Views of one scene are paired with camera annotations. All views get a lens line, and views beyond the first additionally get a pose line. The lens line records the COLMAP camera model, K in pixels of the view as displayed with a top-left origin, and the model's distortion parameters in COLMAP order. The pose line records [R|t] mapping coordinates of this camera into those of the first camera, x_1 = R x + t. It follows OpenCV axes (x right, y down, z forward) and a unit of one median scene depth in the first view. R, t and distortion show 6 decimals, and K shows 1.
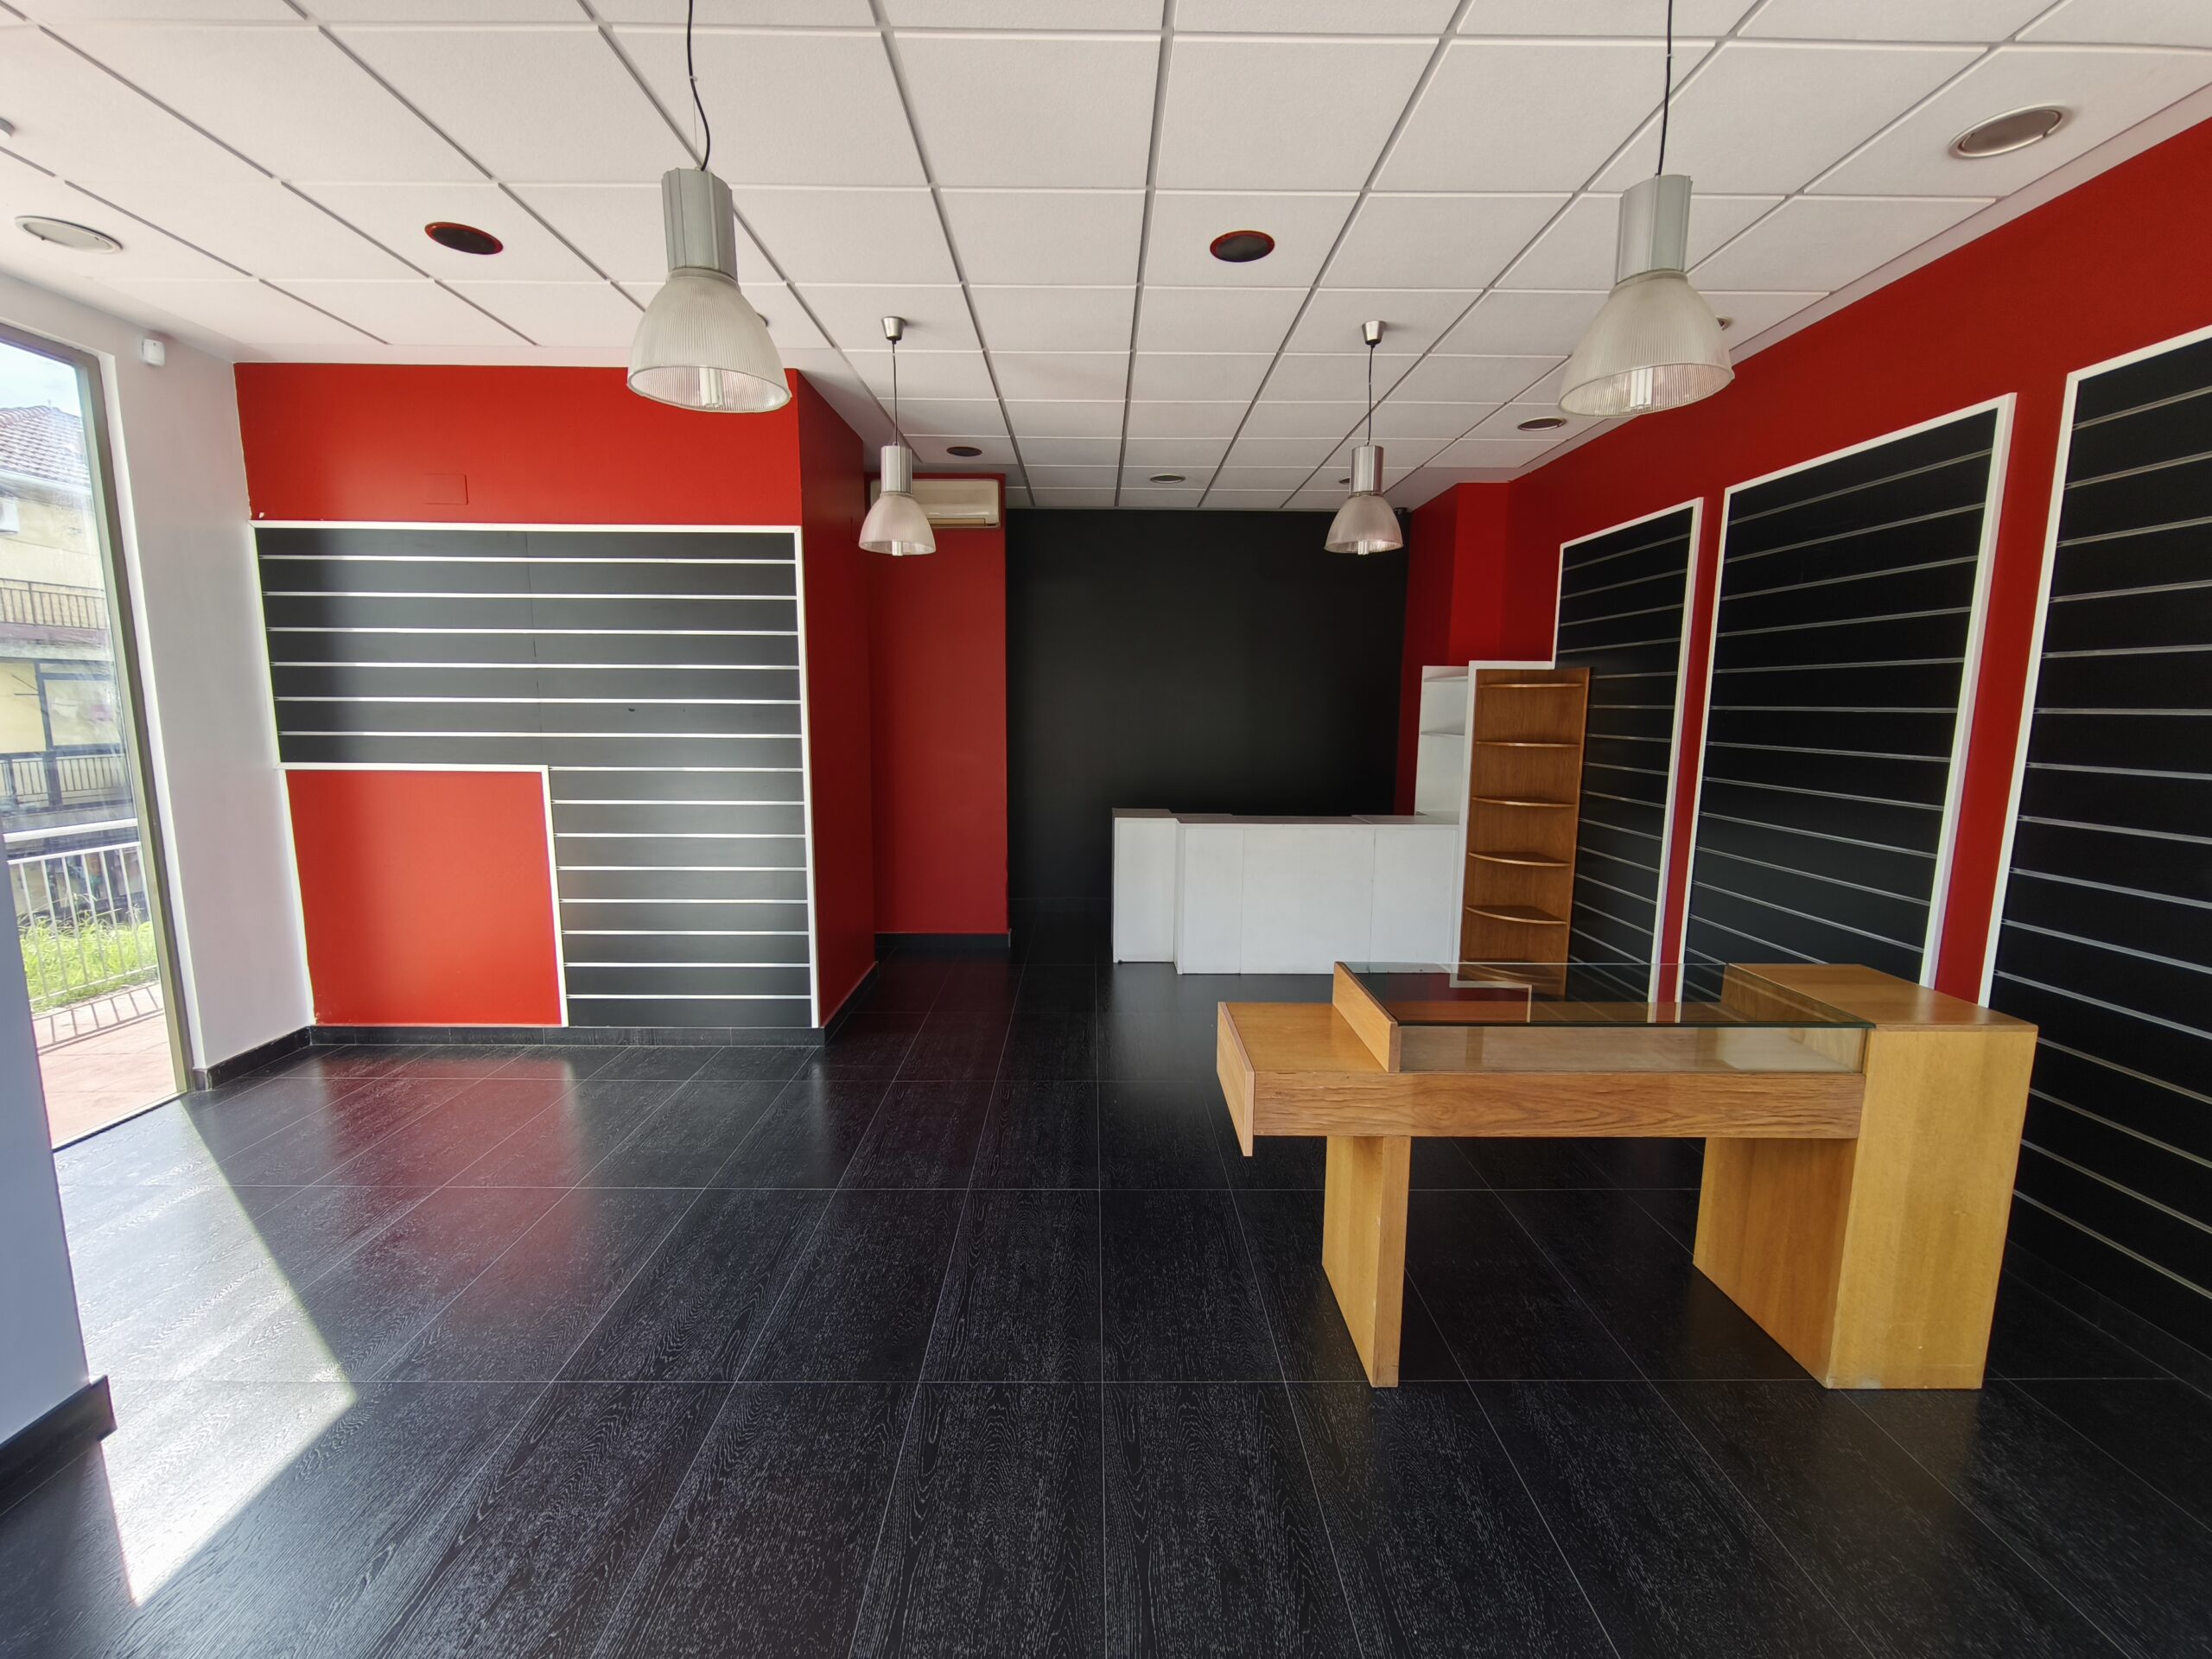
lens RADIAL K [[930.9, 0, 1101.0], [0, 930.9, 835.3], [0, 0, 1]] dist [-0.001413, -0.000600]
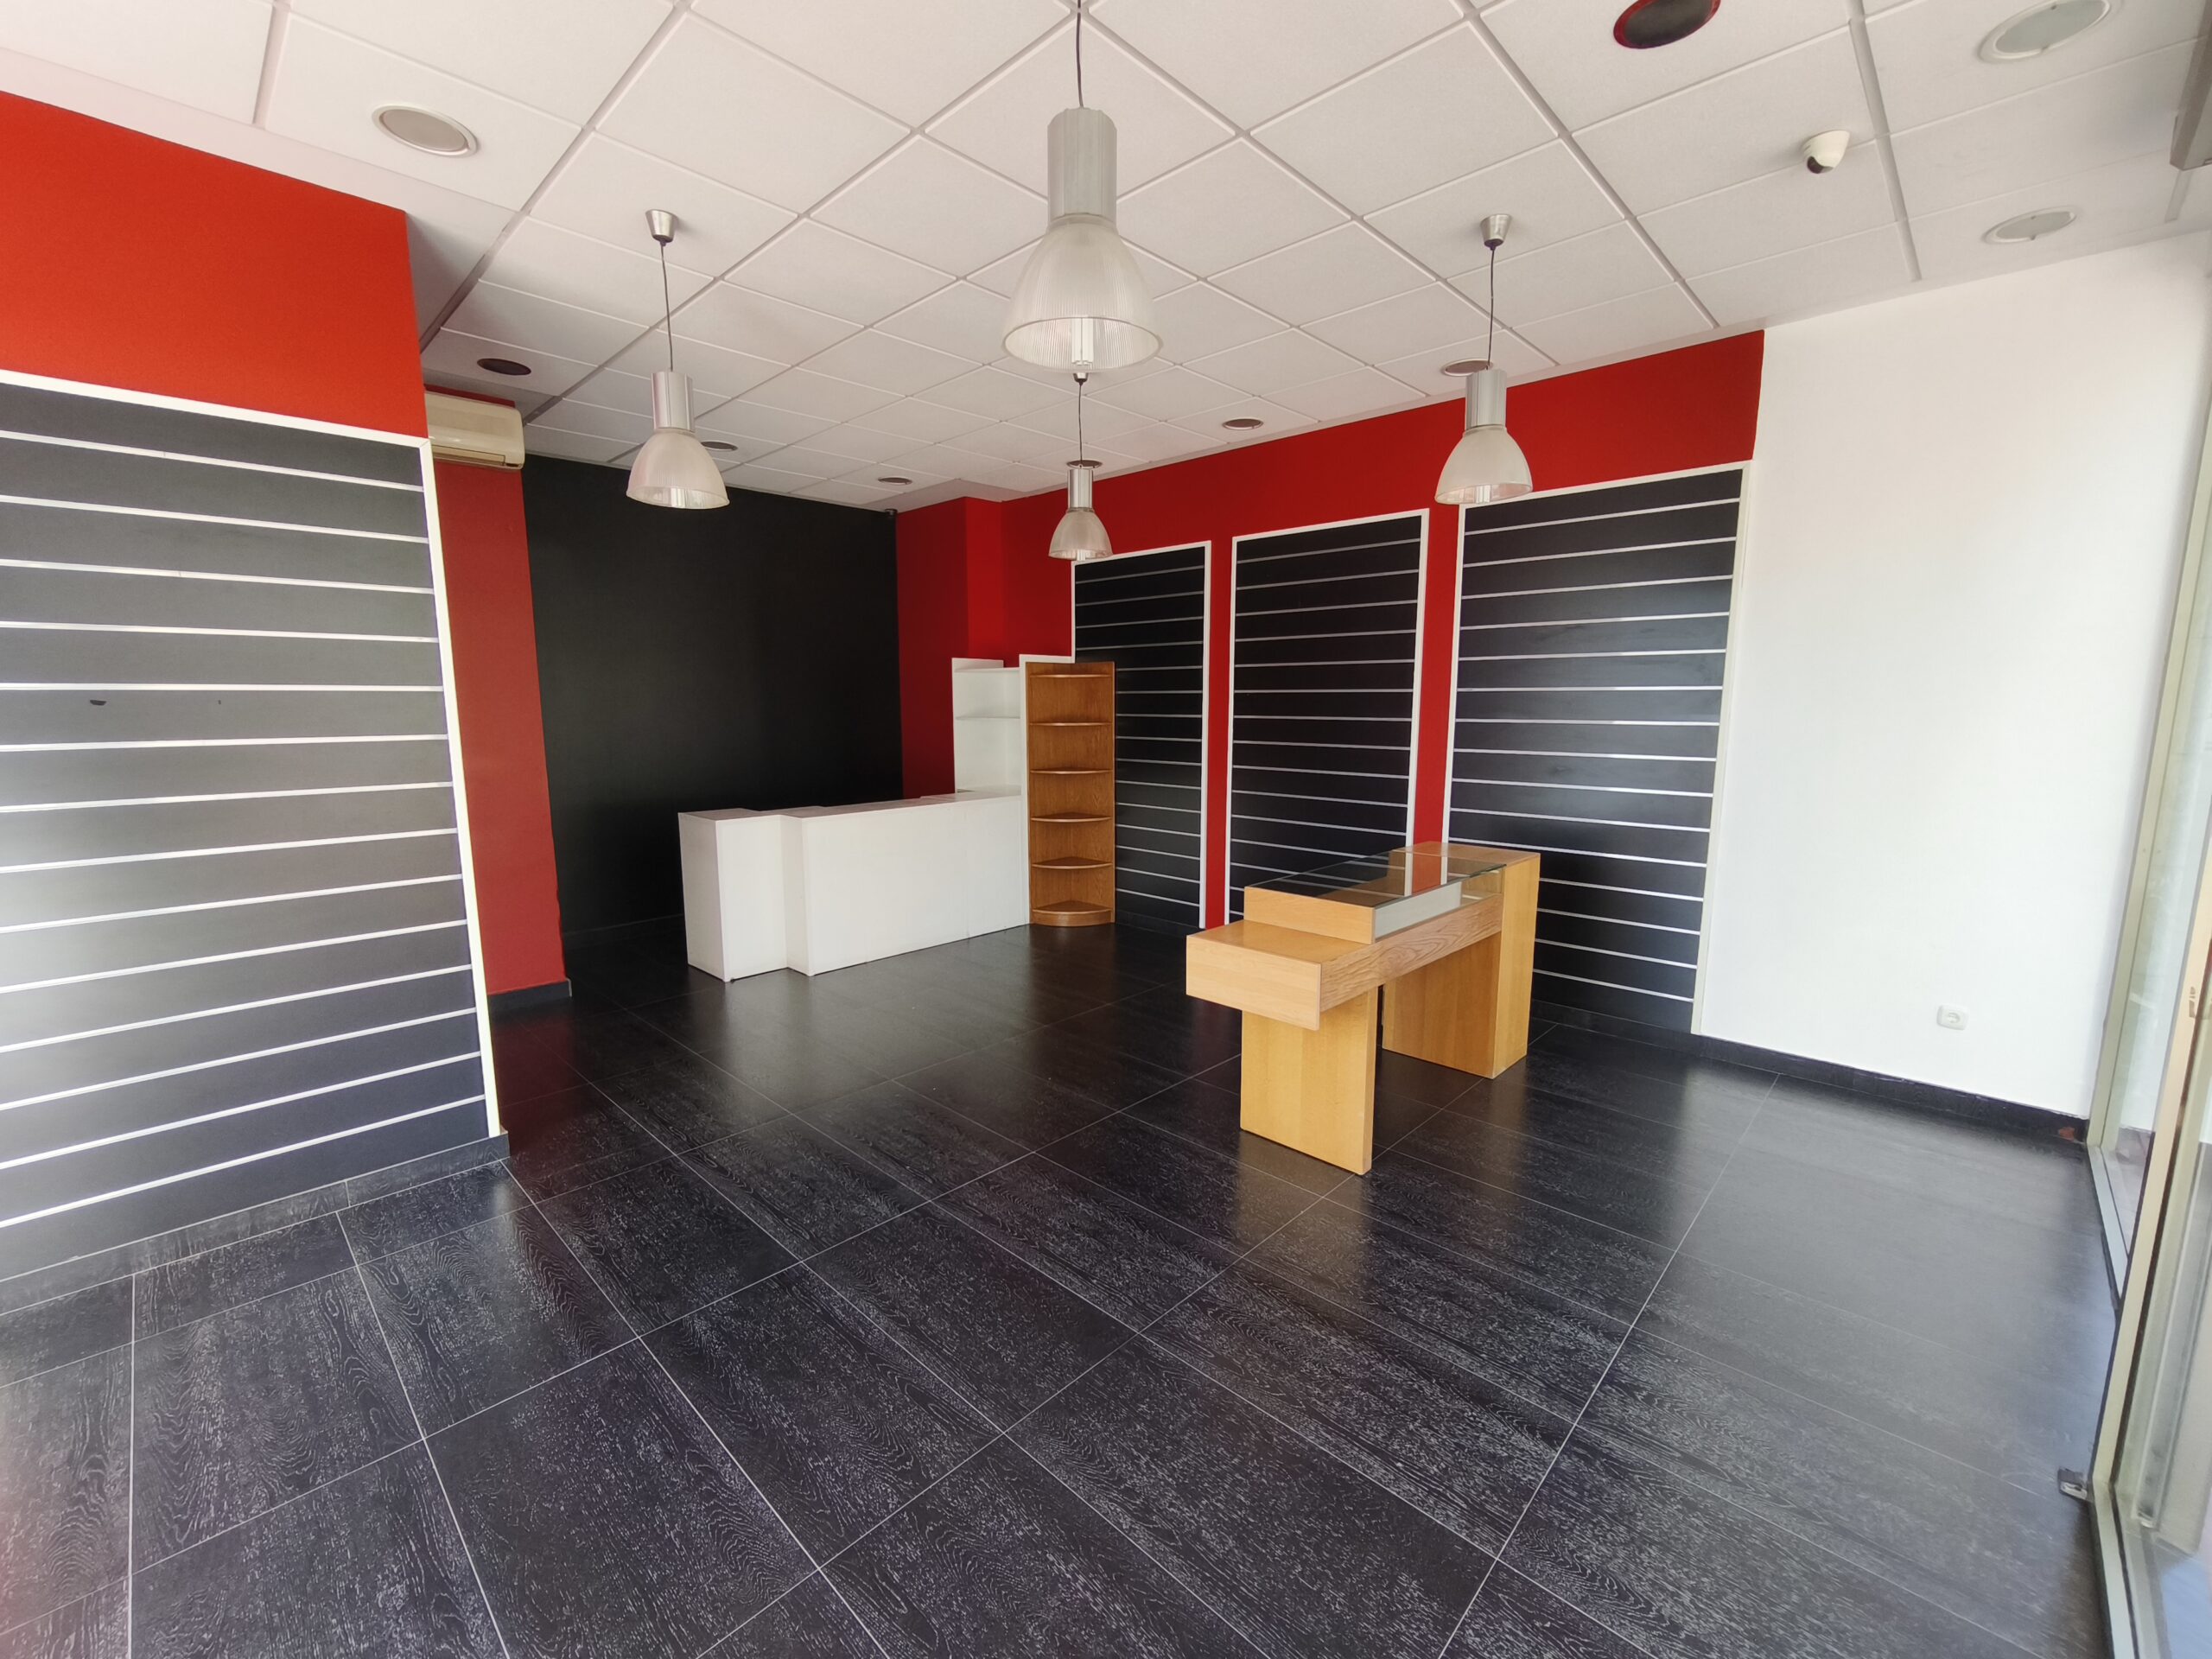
lens RADIAL K [[930.9, 0, 1105.5], [0, 930.9, 833.7], [0, 0, 1]] dist [-0.001413, -0.000600]
pose [[0.696022, -0.111766, 0.709268, -0.485571], [0.108193, 0.992858, 0.050281, -0.014103], [-0.709822, 0.041741, 0.703143, 0.144470]]
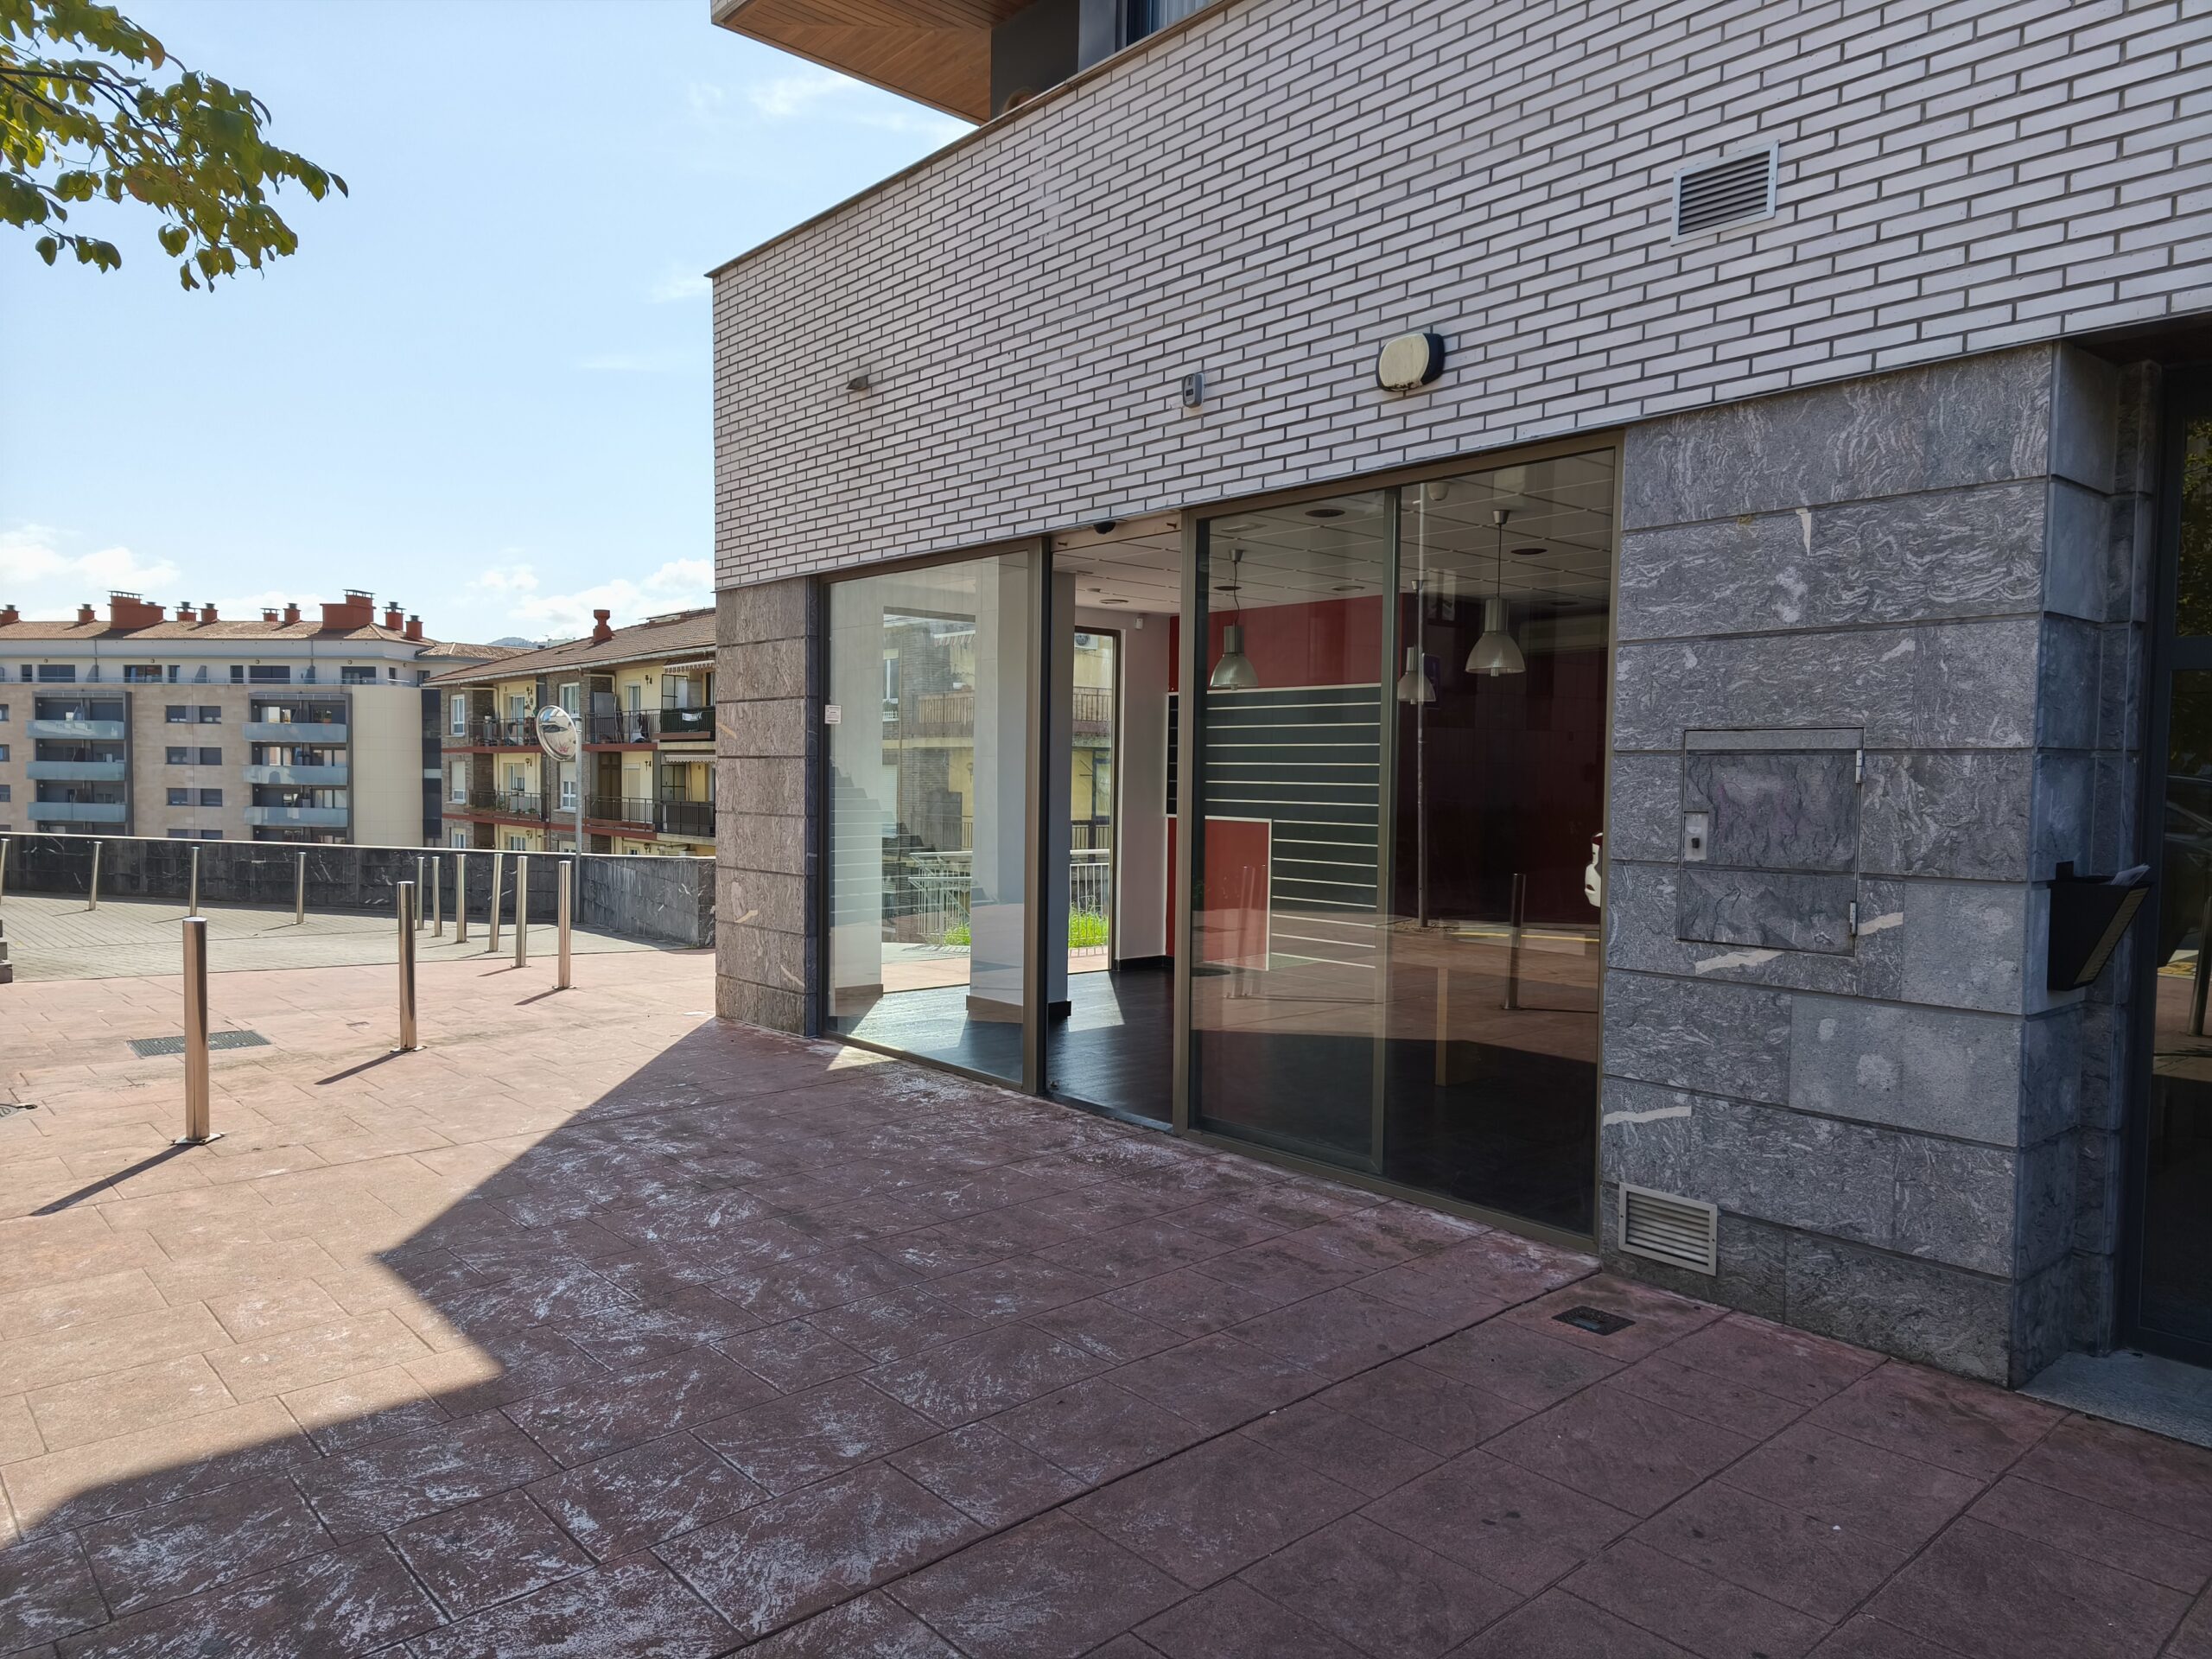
lens RADIAL K [[1455.2, 0, 1090.2], [0, 1455.2, 824.2], [0, 0, 1]] dist [0.000559, 0.000029]
pose [[0.658985, 0.030186, -0.751550, 1.266615], [-0.119148, 0.990768, -0.064678, 0.155208], [0.742659, 0.132167, 0.656498, -1.079836]]
